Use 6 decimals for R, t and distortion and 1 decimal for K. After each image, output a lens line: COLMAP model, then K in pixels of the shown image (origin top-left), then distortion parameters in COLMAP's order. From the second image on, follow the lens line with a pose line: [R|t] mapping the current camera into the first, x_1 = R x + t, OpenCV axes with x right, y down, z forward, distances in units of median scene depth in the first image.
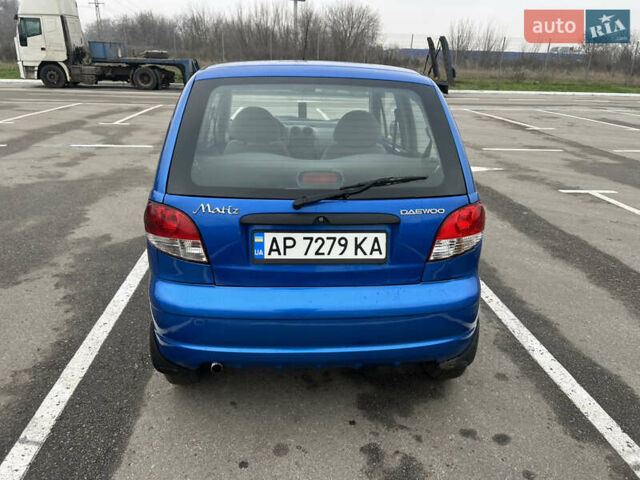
lens RADIAL K [[479.0, 0, 320.0], [0, 479.0, 240.0], [0, 0, 1]] dist [0.057853, -0.063901]
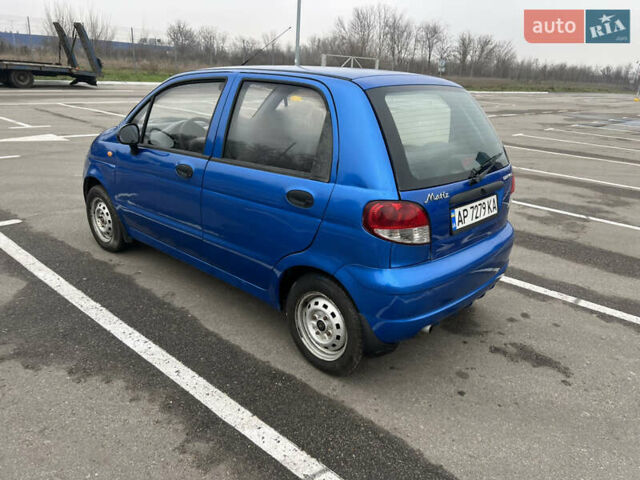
lens RADIAL K [[479.0, 0, 320.0], [0, 479.0, 240.0], [0, 0, 1]] dist [0.057853, -0.063901]
pose [[0.726157, -0.222340, 0.650585, -0.638767], [0.209858, 0.972786, 0.098218, -0.070991], [-0.654718, 0.065209, 0.753055, 0.144414]]
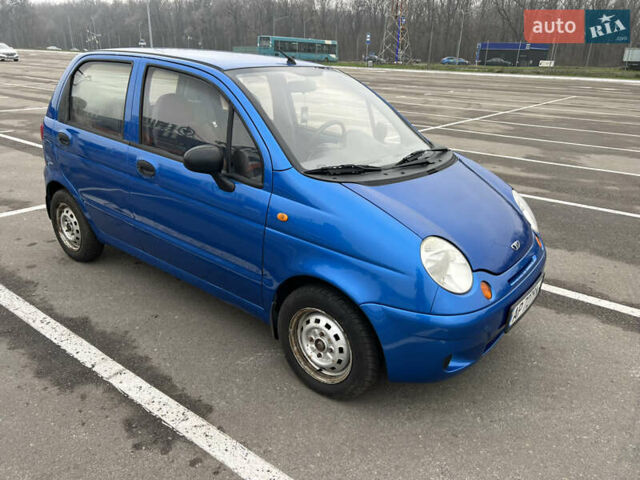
lens RADIAL K [[479.0, 0, 320.0], [0, 479.0, 240.0], [0, 0, 1]] dist [0.057853, -0.063901]
pose [[-0.670331, 0.221528, -0.708224, 0.567431], [-0.306544, 0.786493, 0.536152, -0.561762], [0.675787, 0.576501, -0.459303, 1.550123]]
